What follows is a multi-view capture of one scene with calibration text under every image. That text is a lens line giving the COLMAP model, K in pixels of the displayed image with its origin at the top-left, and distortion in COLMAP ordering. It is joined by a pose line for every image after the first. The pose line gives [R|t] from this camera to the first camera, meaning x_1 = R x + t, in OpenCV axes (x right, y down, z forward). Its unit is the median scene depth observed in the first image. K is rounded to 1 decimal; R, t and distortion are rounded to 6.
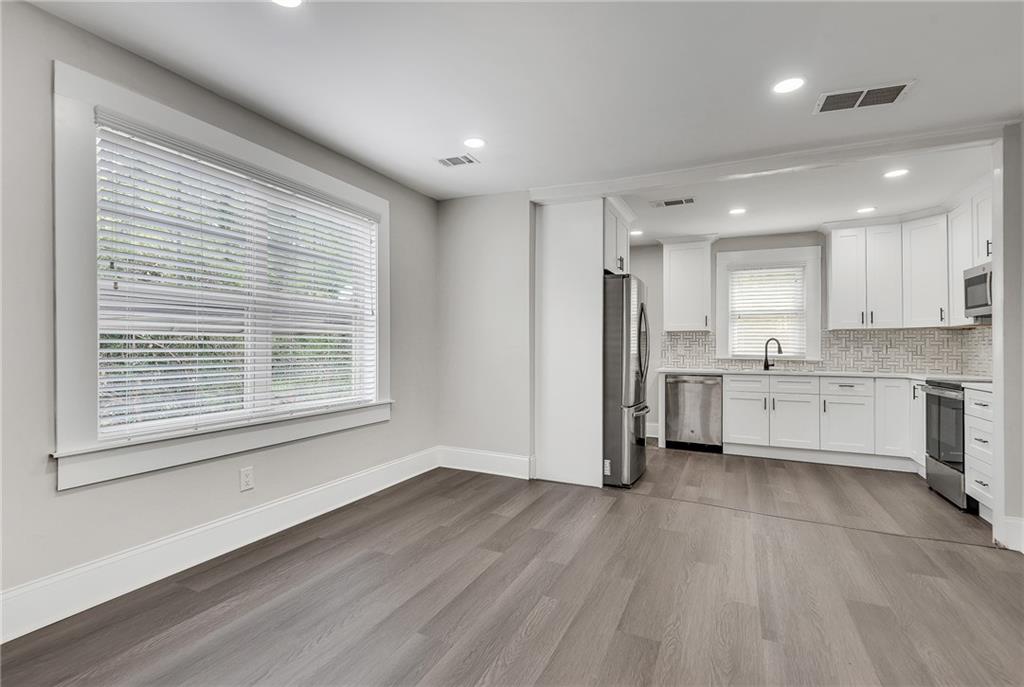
lens RADIAL K [[483.9, 0, 512.0], [0, 483.9, 343.5], [0, 0, 1]] dist [0.017922, -0.000773]
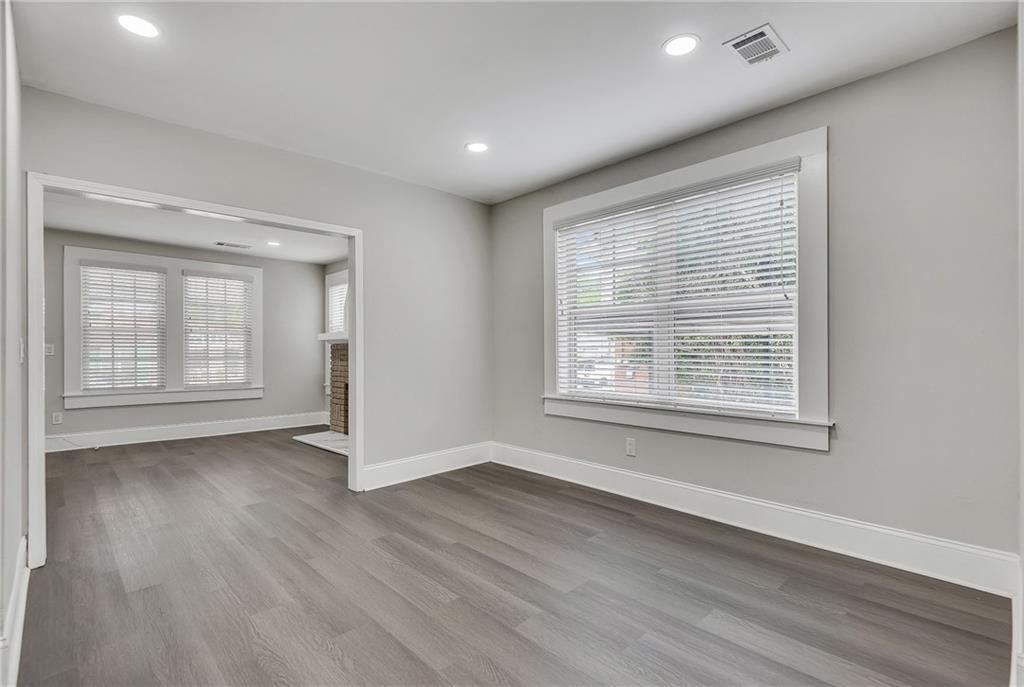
lens RADIAL K [[474.5, 0, 516.4], [0, 474.5, 353.2], [0, 0, 1]] dist [0.002763, 0.000093]
pose [[-0.358793, 0.009096, -0.933373, 0.497722], [0.009083, 0.999939, 0.006253, 0.011987], [0.933373, -0.006234, -0.358854, 0.791660]]
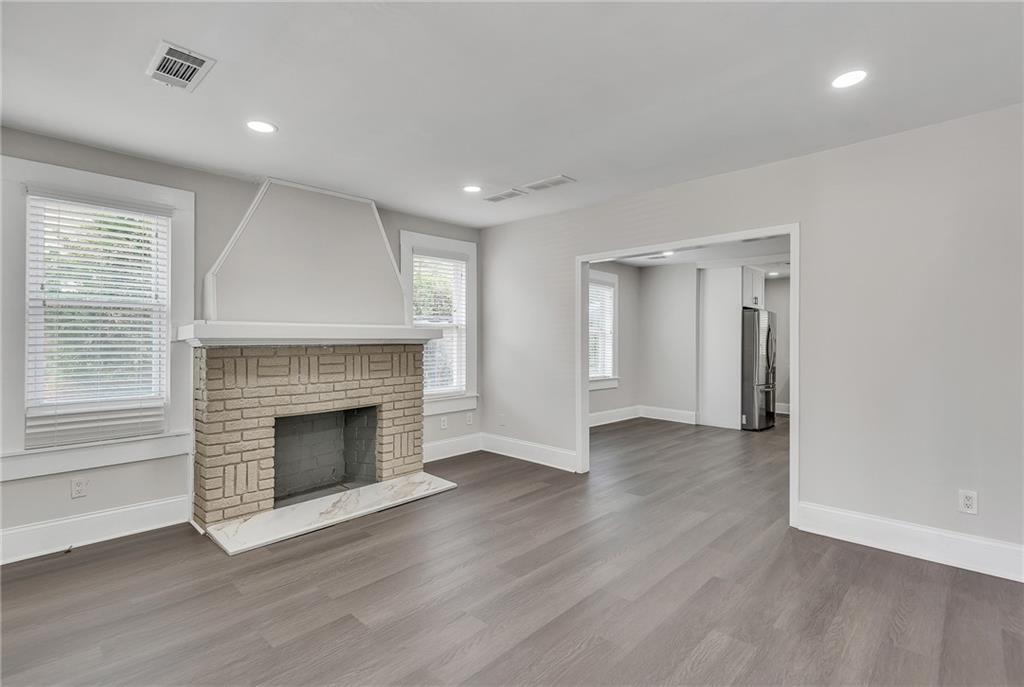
lens RADIAL K [[472.5, 0, 508.2], [0, 472.5, 341.4], [0, 0, 1]] dist [0.038334, -0.027996]
pose [[0.944326, 0.002407, -0.329002, -0.043731], [-0.003343, 0.999992, -0.002281, -0.020990], [0.328994, 0.003254, 0.944327, -0.914729]]
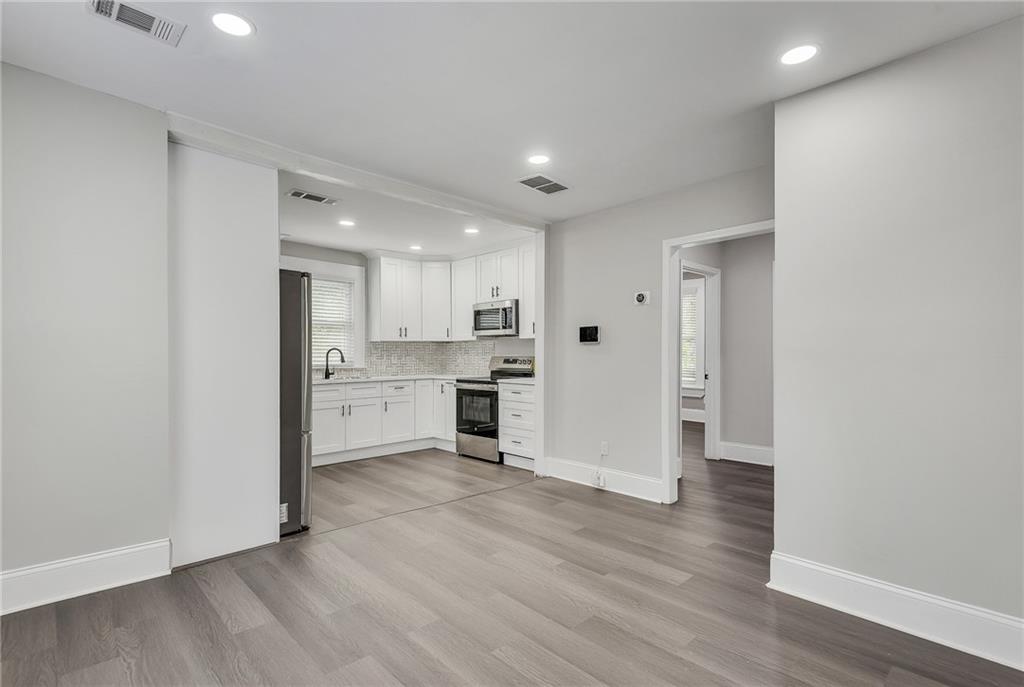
lens RADIAL K [[481.6, 0, 511.8], [0, 481.6, 352.9], [0, 0, 1]] dist [0.024645, 0.000140]
pose [[0.361386, -0.006637, 0.932393, -0.396293], [-0.002806, 0.999962, 0.008205, -0.013151], [-0.932412, -0.005581, 0.361354, 0.356612]]
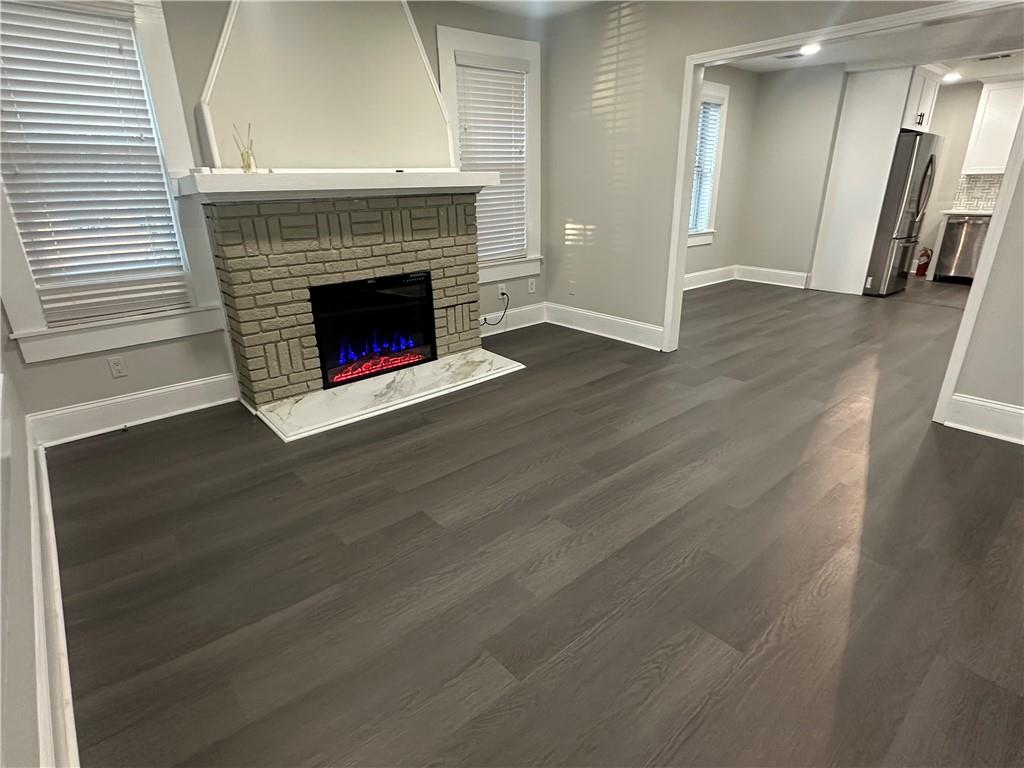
lens RADIAL K [[531.8, 0, 510.7], [0, 531.8, 380.1], [0, 0, 1]] dist [0.002643, -0.000535]
pose [[0.909250, 0.128876, -0.395798, -0.102979], [0.016123, 0.939246, 0.342866, -0.027933], [0.415939, -0.318132, 0.851931, -0.851901]]
